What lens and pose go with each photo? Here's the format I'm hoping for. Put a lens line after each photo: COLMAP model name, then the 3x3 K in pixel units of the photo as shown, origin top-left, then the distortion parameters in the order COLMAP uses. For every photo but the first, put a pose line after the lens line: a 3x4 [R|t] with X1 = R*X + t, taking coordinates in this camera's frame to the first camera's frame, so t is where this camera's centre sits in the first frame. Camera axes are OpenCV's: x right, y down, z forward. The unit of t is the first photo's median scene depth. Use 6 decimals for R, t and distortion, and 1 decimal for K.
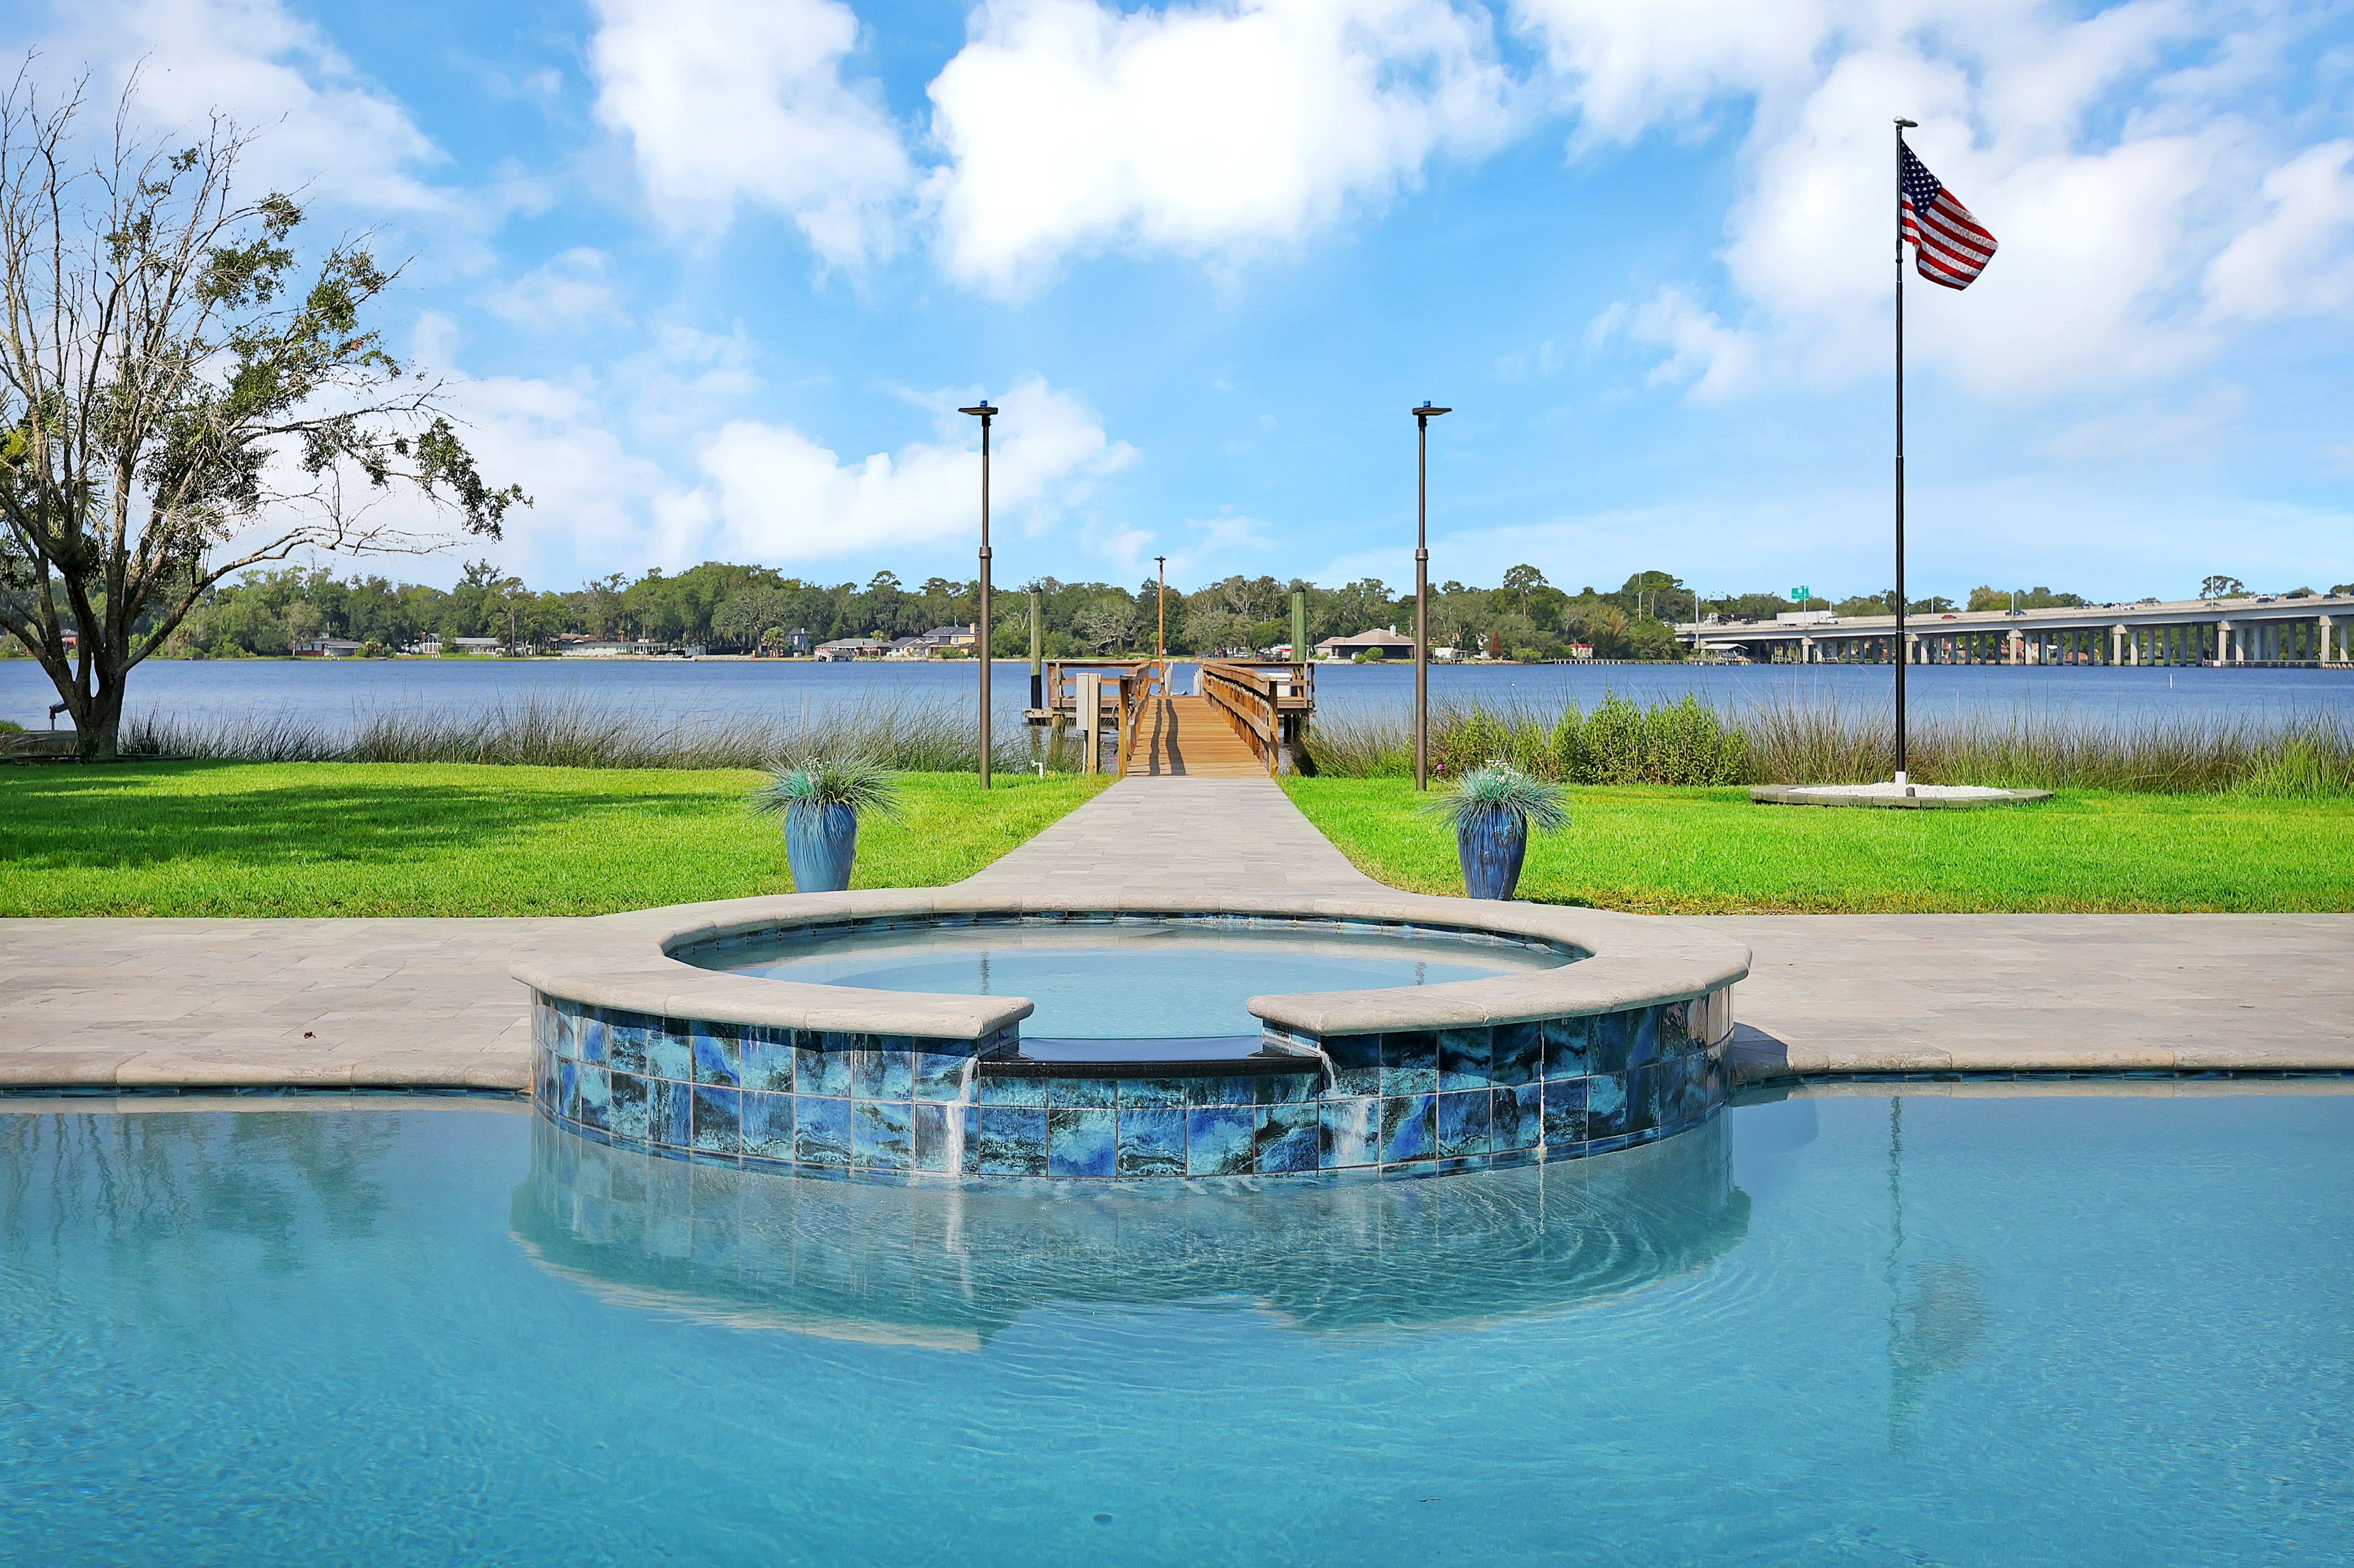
lens RADIAL K [[2754.7, 0, 1078.6], [0, 2754.7, 658.1], [0, 0, 1]] dist [0.000881, 0.000000]
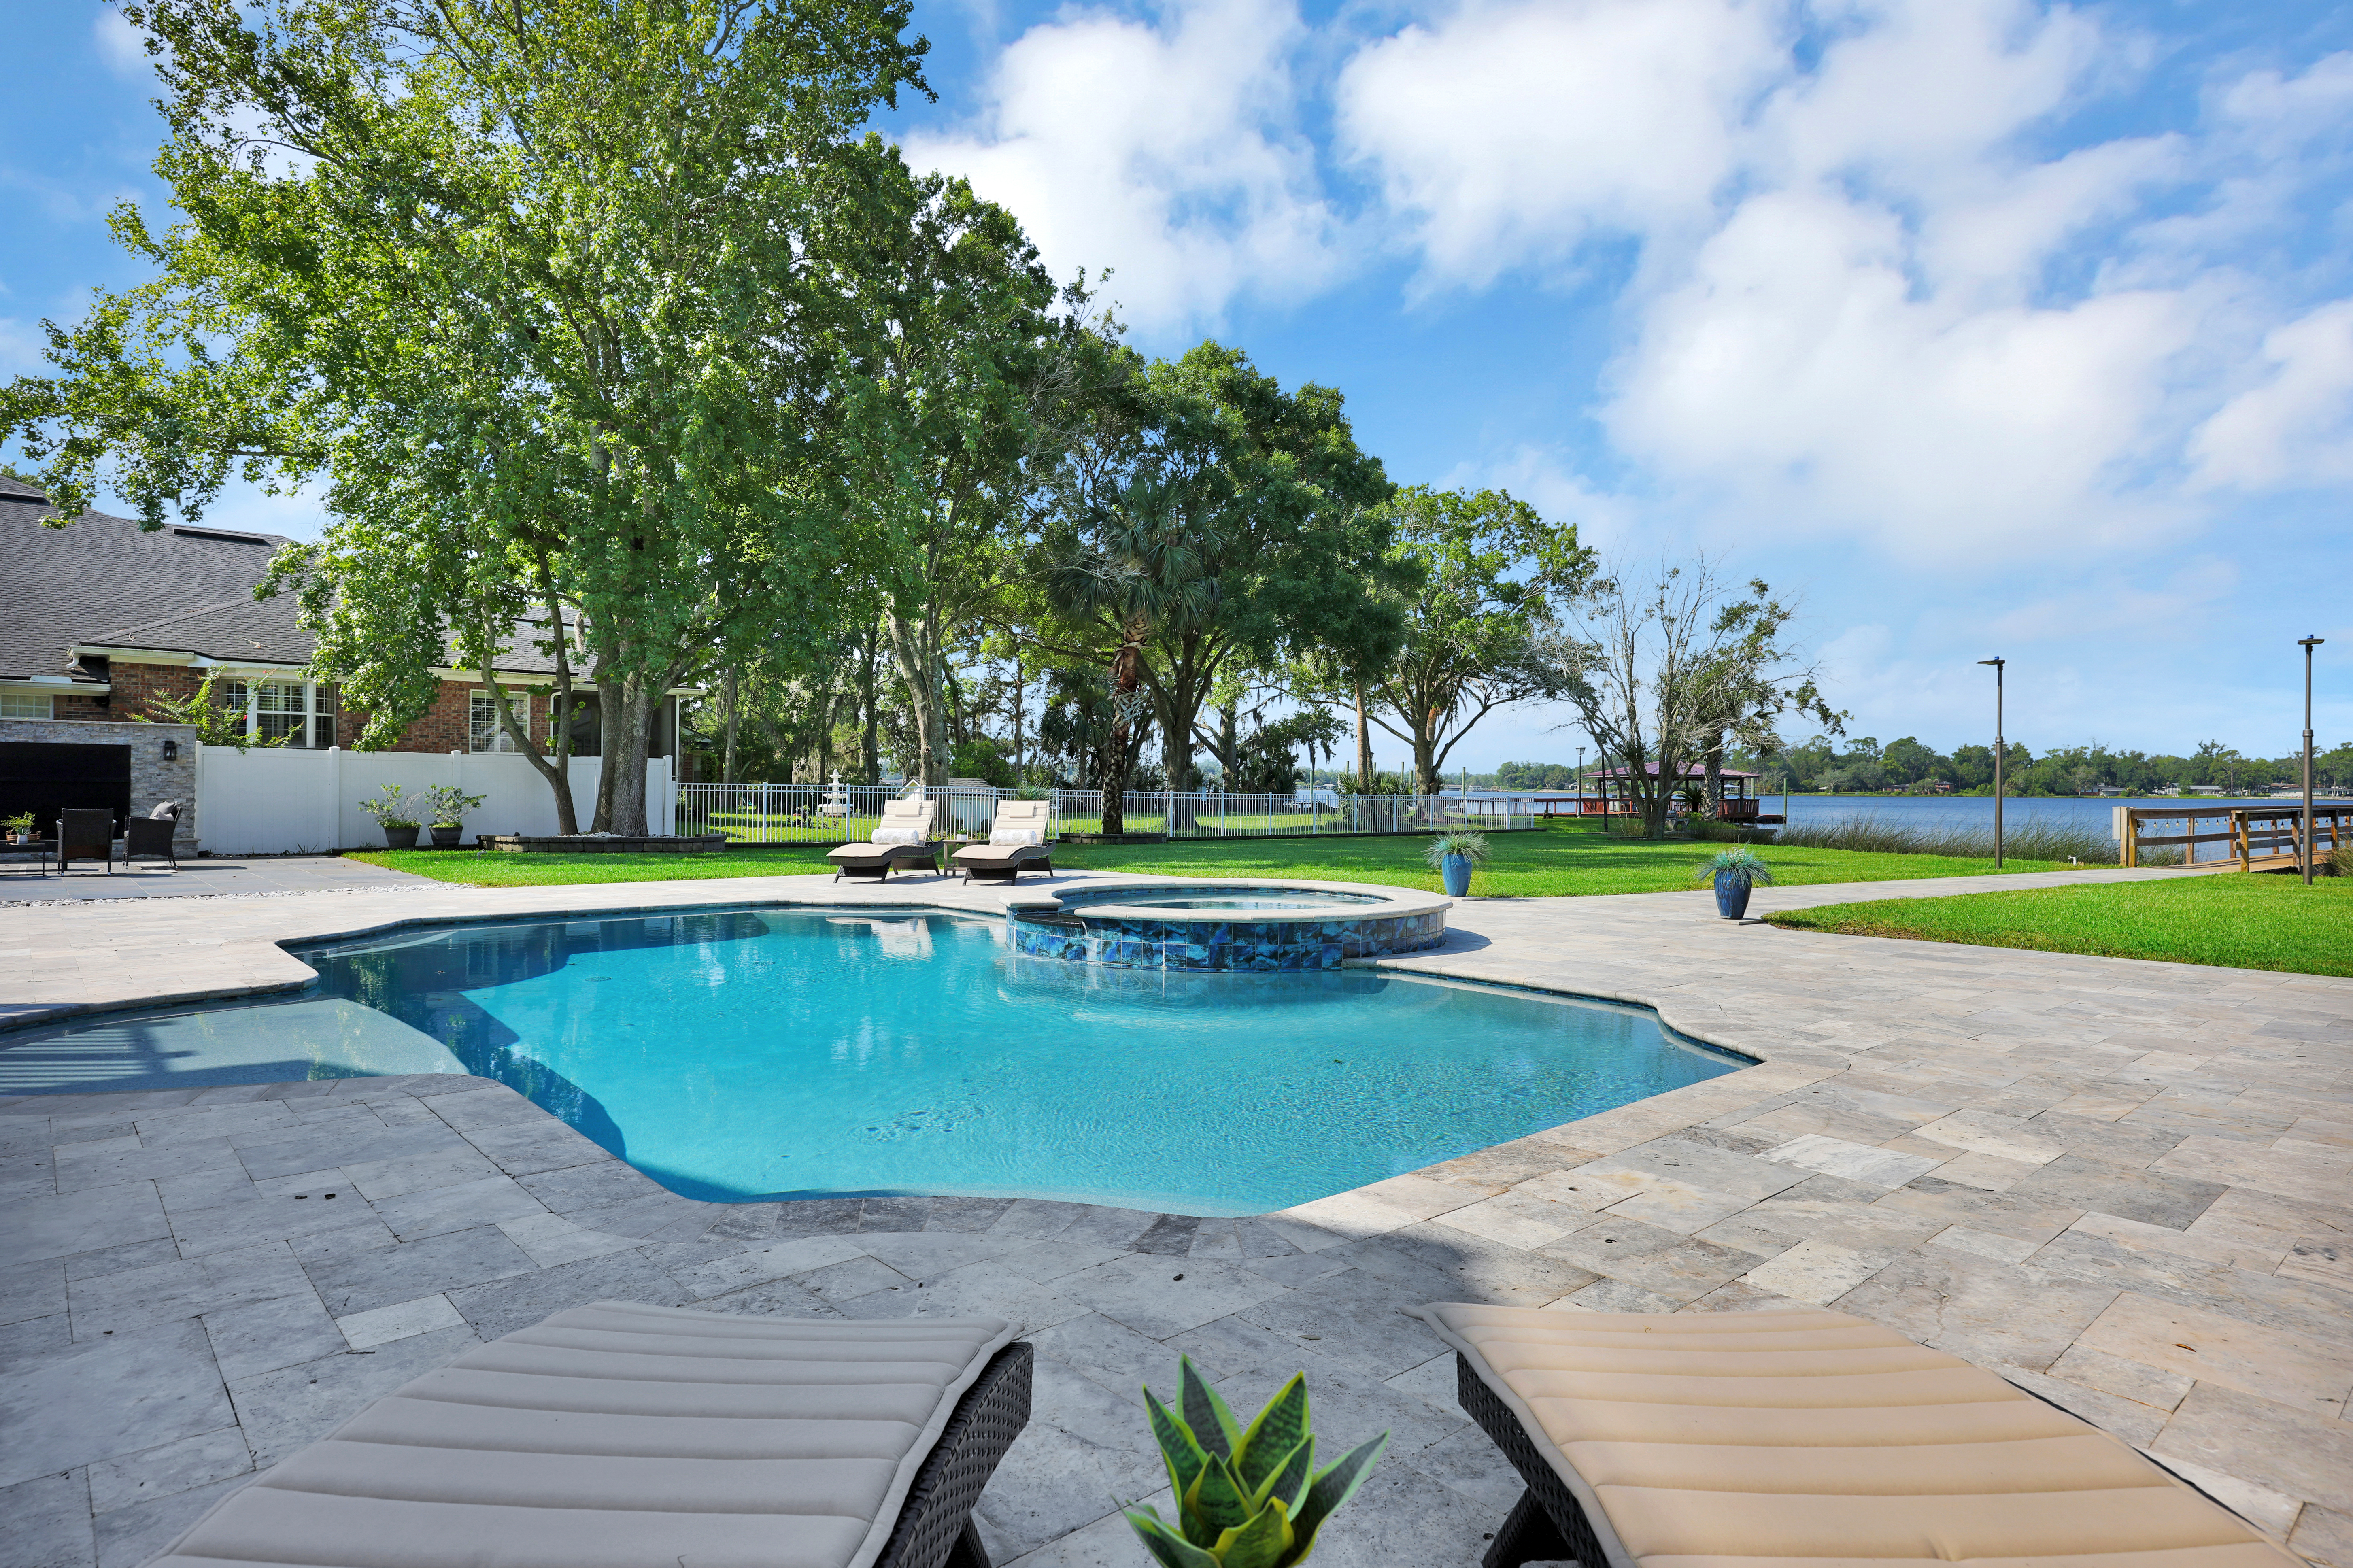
lens RADIAL K [[1289.5, 0, 1191.6], [0, 1289.5, 789.5], [0, 0, 1]] dist [-0.000943, 0.001591]
pose [[0.621612, 0.003150, -0.783319, 0.230317], [-0.006362, 0.999979, -0.001027, -0.000591], [0.783300, 0.005622, 0.621619, 0.036952]]
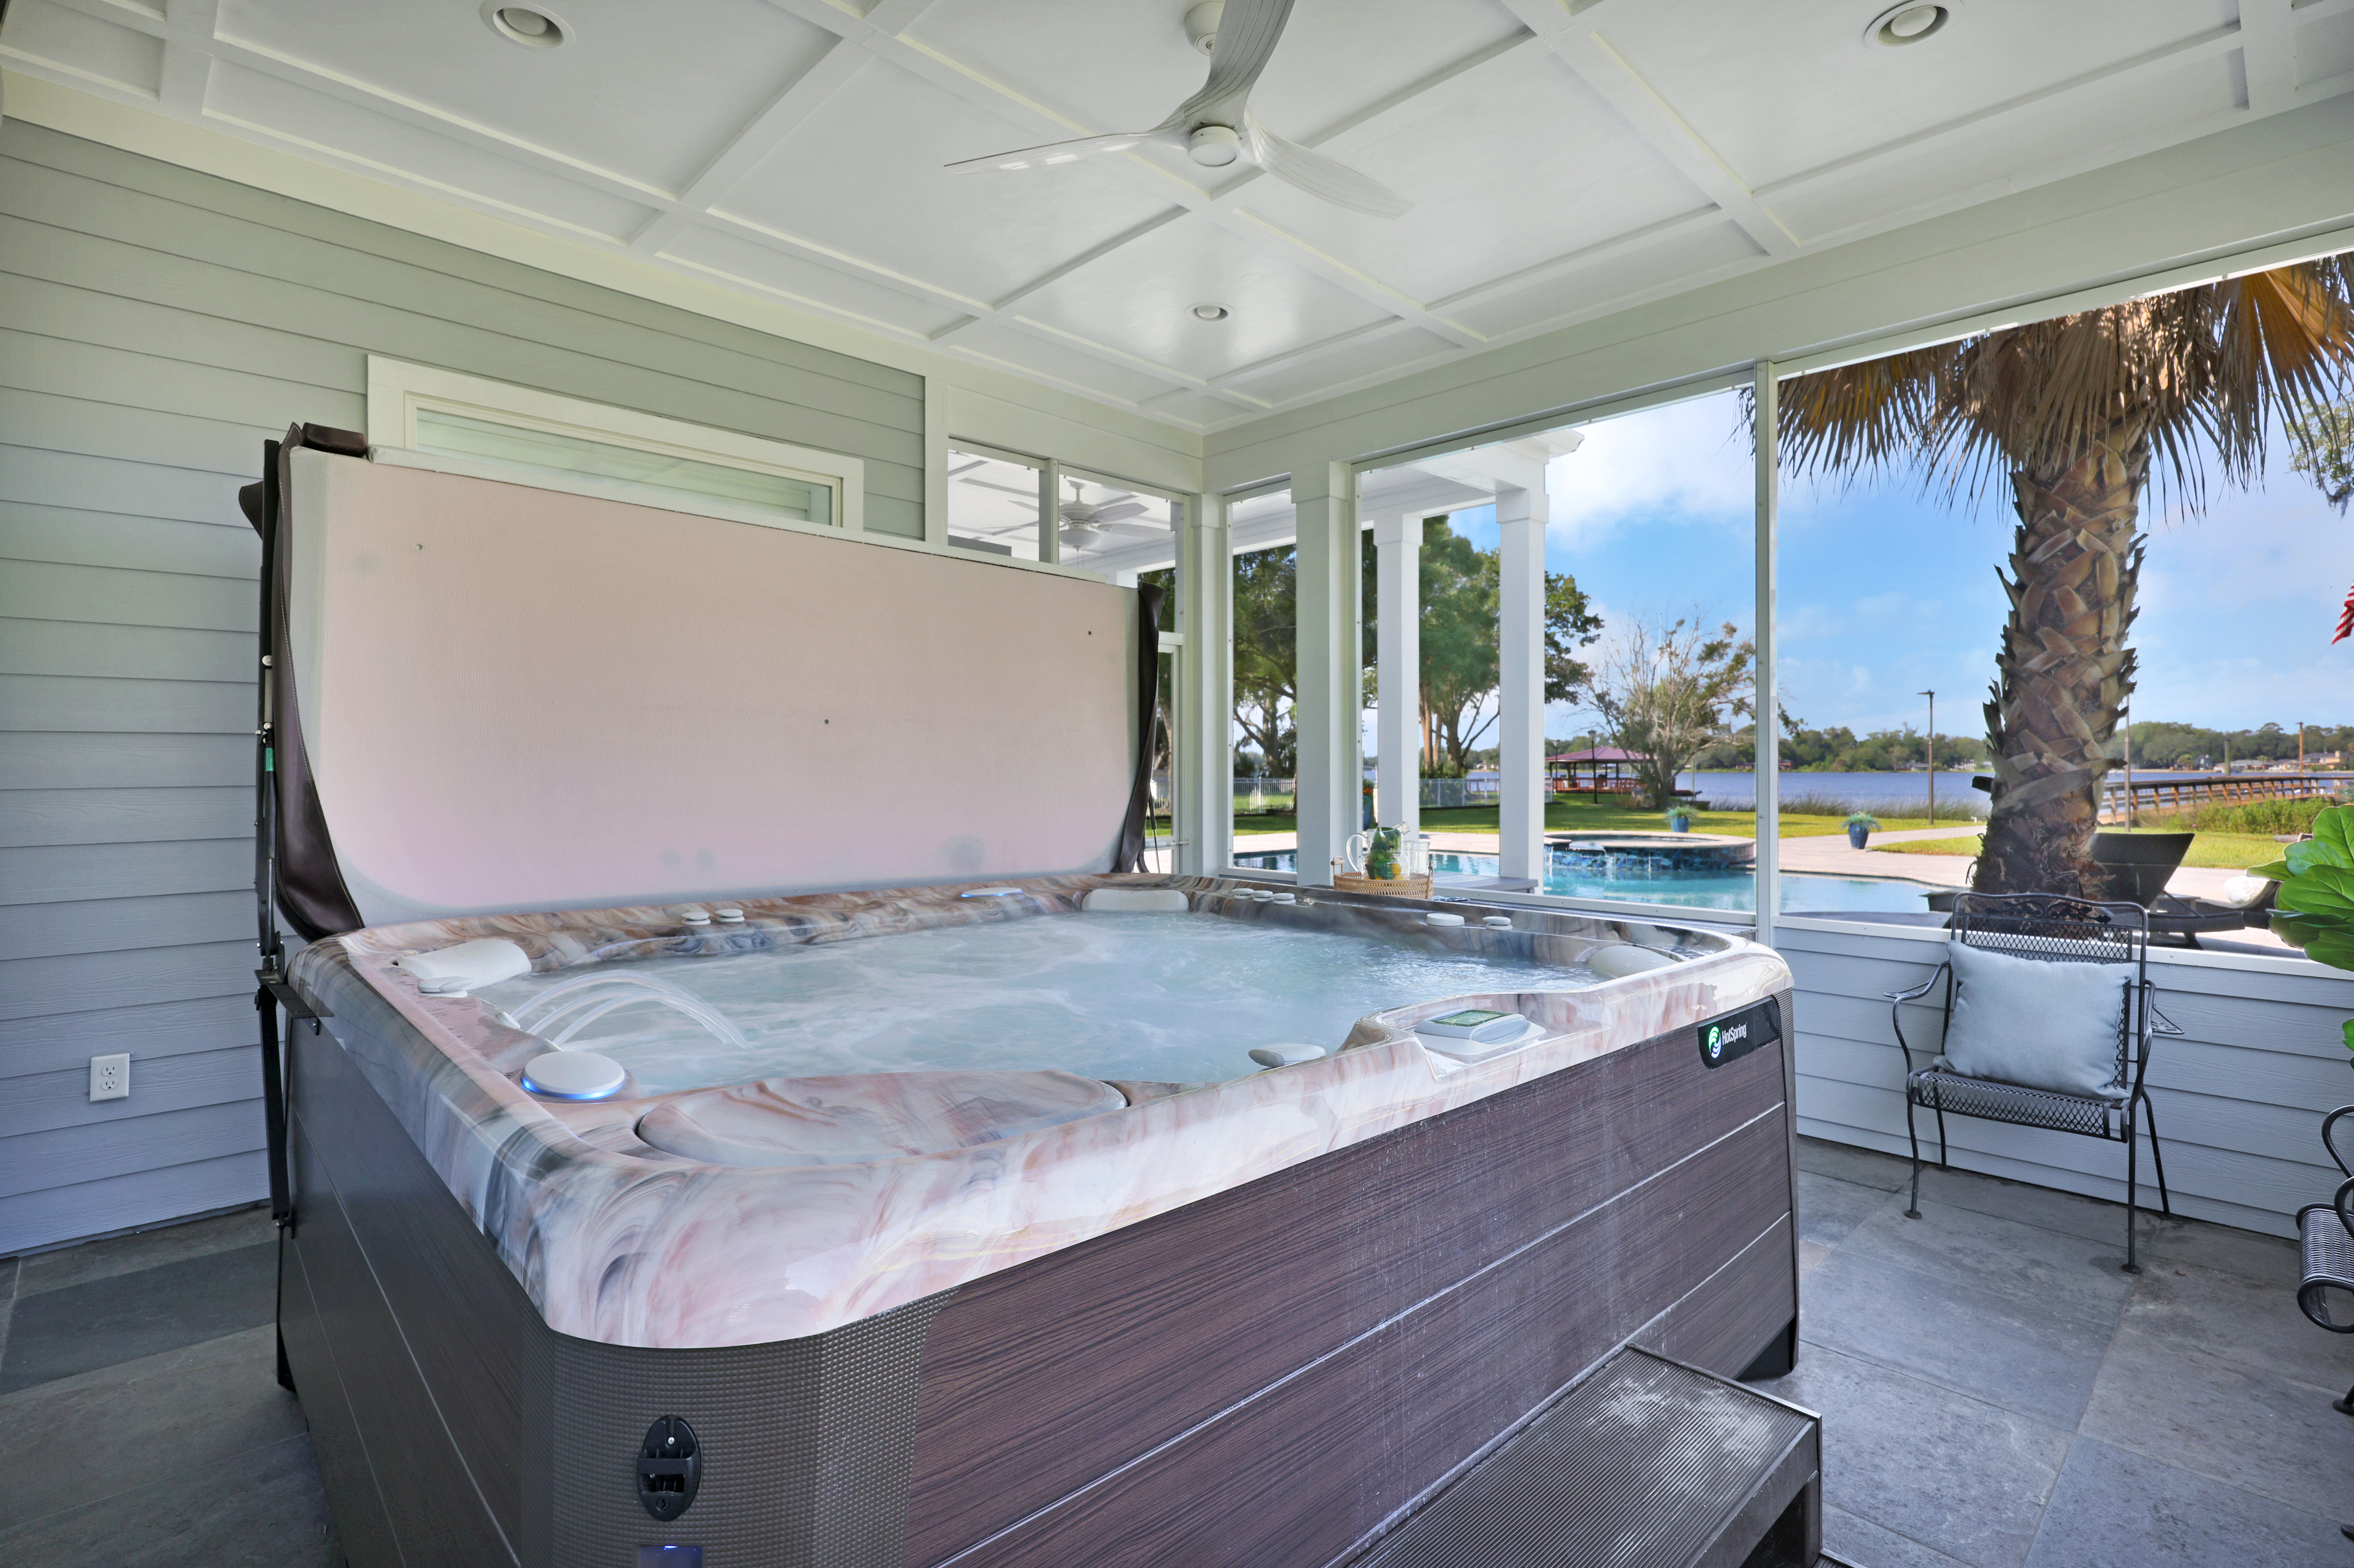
lens RADIAL K [[1113.3, 0, 1185.7], [0, 1113.3, 772.1], [0, 0, 1]] dist [0.001471, 0.000376]
pose [[0.653324, -0.000582, -0.757078, 0.255446], [0.001588, 0.999999, 0.000601, -0.007340], [0.757077, -0.001595, 0.653324, -0.258948]]
